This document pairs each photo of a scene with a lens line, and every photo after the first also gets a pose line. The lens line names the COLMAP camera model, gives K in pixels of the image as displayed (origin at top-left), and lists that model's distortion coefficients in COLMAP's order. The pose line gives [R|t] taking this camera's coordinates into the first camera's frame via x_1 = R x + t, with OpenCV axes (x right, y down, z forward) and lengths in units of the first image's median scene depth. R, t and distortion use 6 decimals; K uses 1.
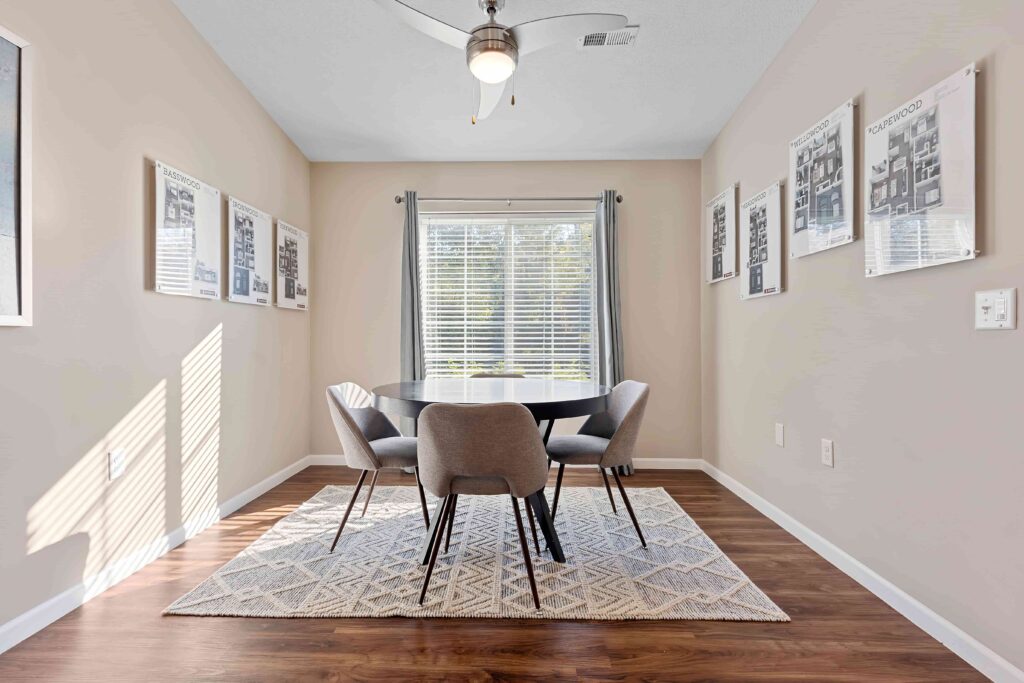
lens RADIAL K [[462.1, 0, 511.0], [0, 462.1, 339.1], [0, 0, 1]] dist [0.009336, -0.001775]
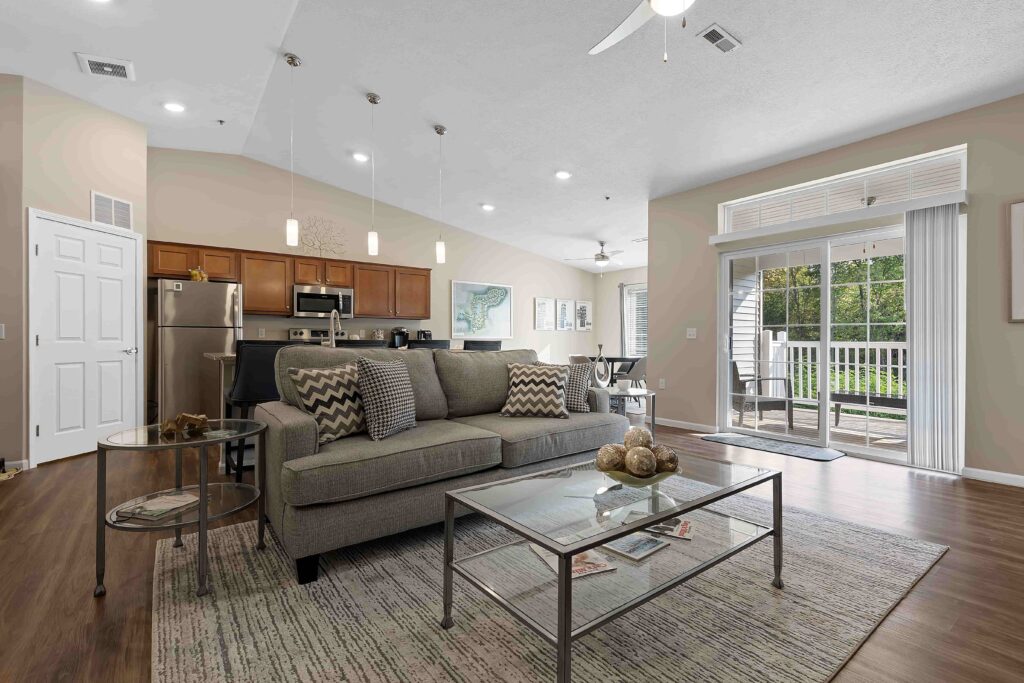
lens RADIAL K [[462.1, 0, 508.8], [0, 462.1, 339.0], [0, 0, 1]] dist [0.009336, -0.001775]
pose [[0.611143, -0.000371, -0.791520, 1.524214], [-0.006382, 0.999965, -0.005396, 0.002586], [0.791495, 0.008349, 0.611119, -1.105401]]
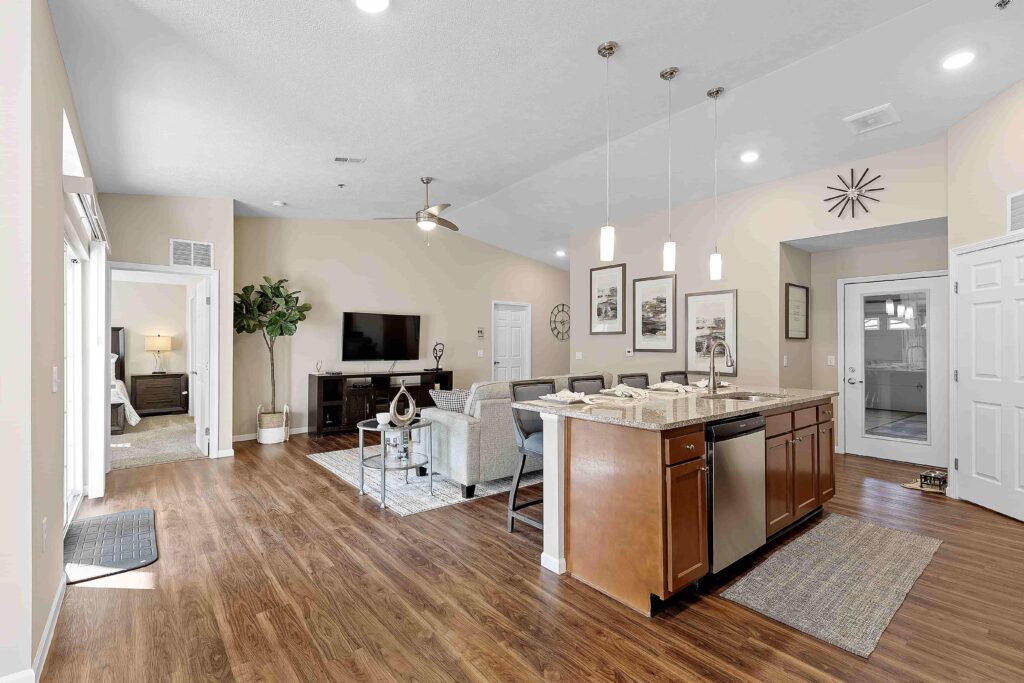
lens RADIAL K [[462.1, 0, 502.0], [0, 462.1, 342.5], [0, 0, 1]] dist [0.009336, -0.001775]
pose [[-0.627688, 0.006979, 0.778434, -0.325052], [0.005020, 0.999975, -0.004917, -0.077083], [-0.778449, 0.000821, -0.627707, 0.334081]]
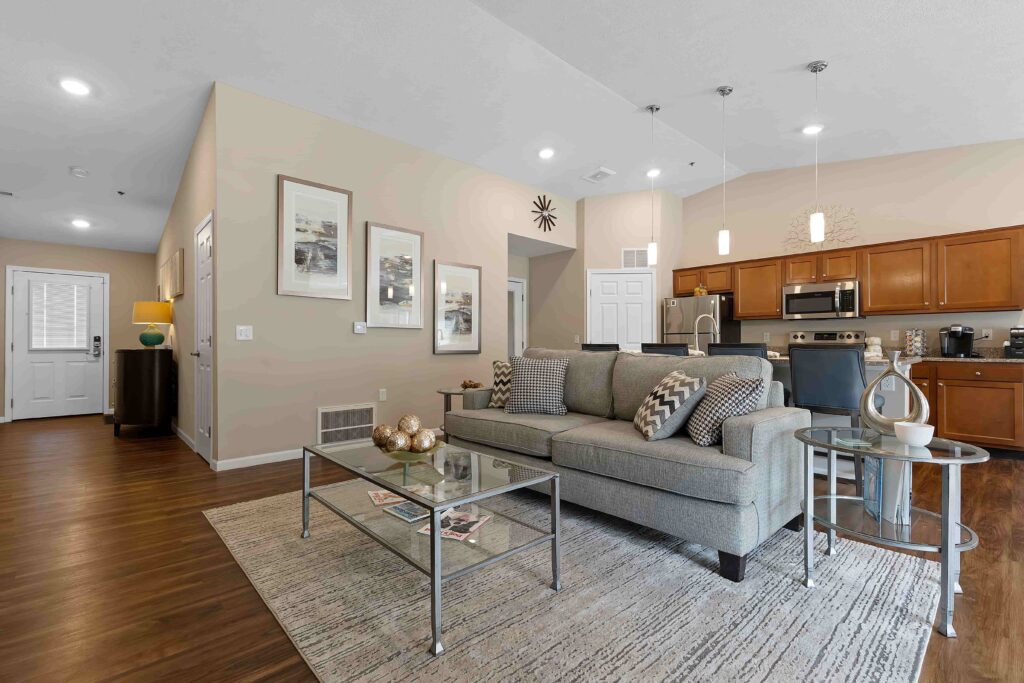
lens RADIAL K [[462.1, 0, 506.3], [0, 462.1, 342.1], [0, 0, 1]] dist [0.009336, -0.001775]
pose [[-0.732235, -0.002799, -0.681046, 1.532807], [-0.004444, 0.999990, 0.000668, -0.001256], [0.681037, 0.003516, -0.732240, -0.093514]]
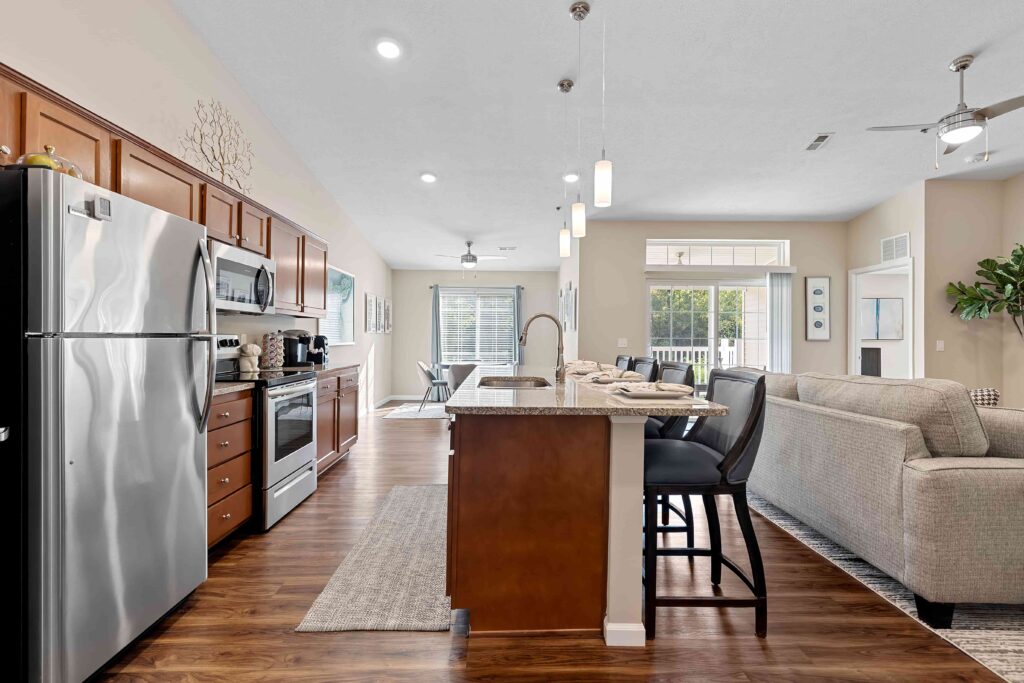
lens RADIAL K [[462.1, 0, 511.1], [0, 462.1, 336.0], [0, 0, 1]] dist [0.009336, -0.001775]
pose [[0.999535, 0.003743, 0.030254, 0.107773], [-0.003513, 0.999965, -0.007647, -0.036727], [-0.030282, 0.007537, 0.999513, -1.533341]]
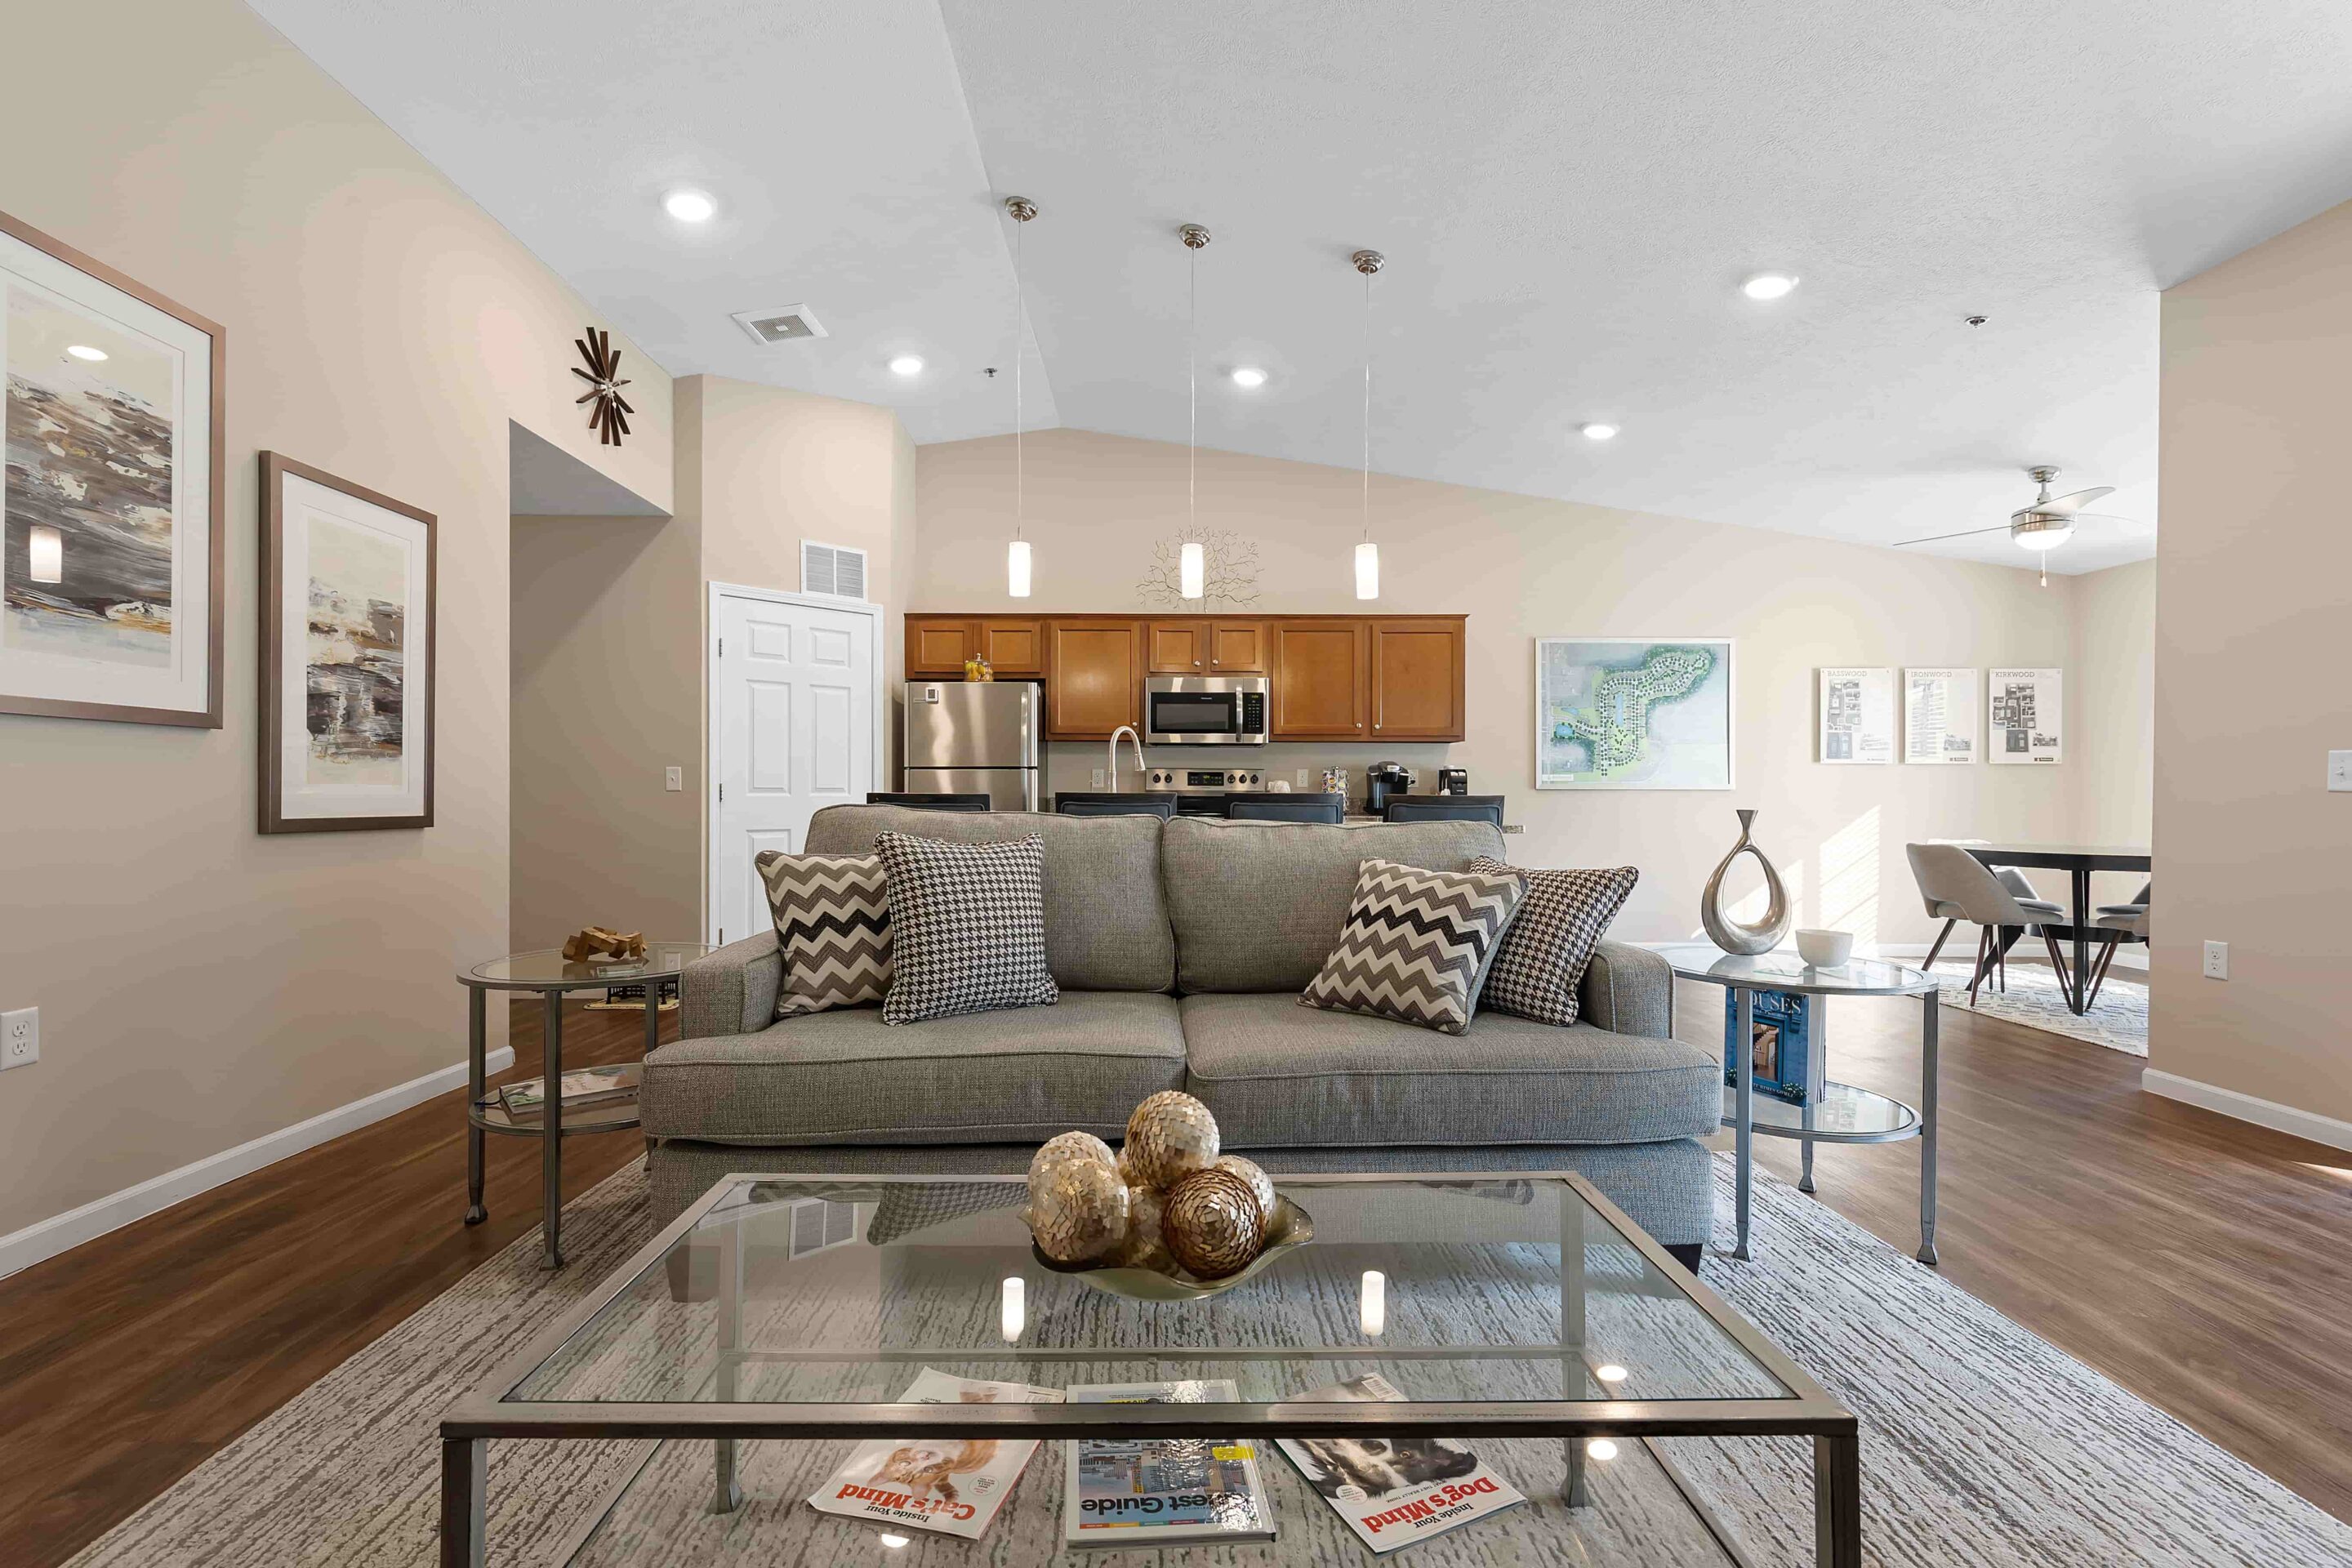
lens RADIAL K [[1061.3, 0, 1166.2], [0, 1061.3, 790.3], [0, 0, 1]] dist [0.009336, -0.001775]
pose [[0.022140, -0.000594, -0.999755, 1.552515], [-0.008628, 0.999962, -0.000785, -0.001495], [0.999718, 0.008643, 0.022134, -0.668767]]
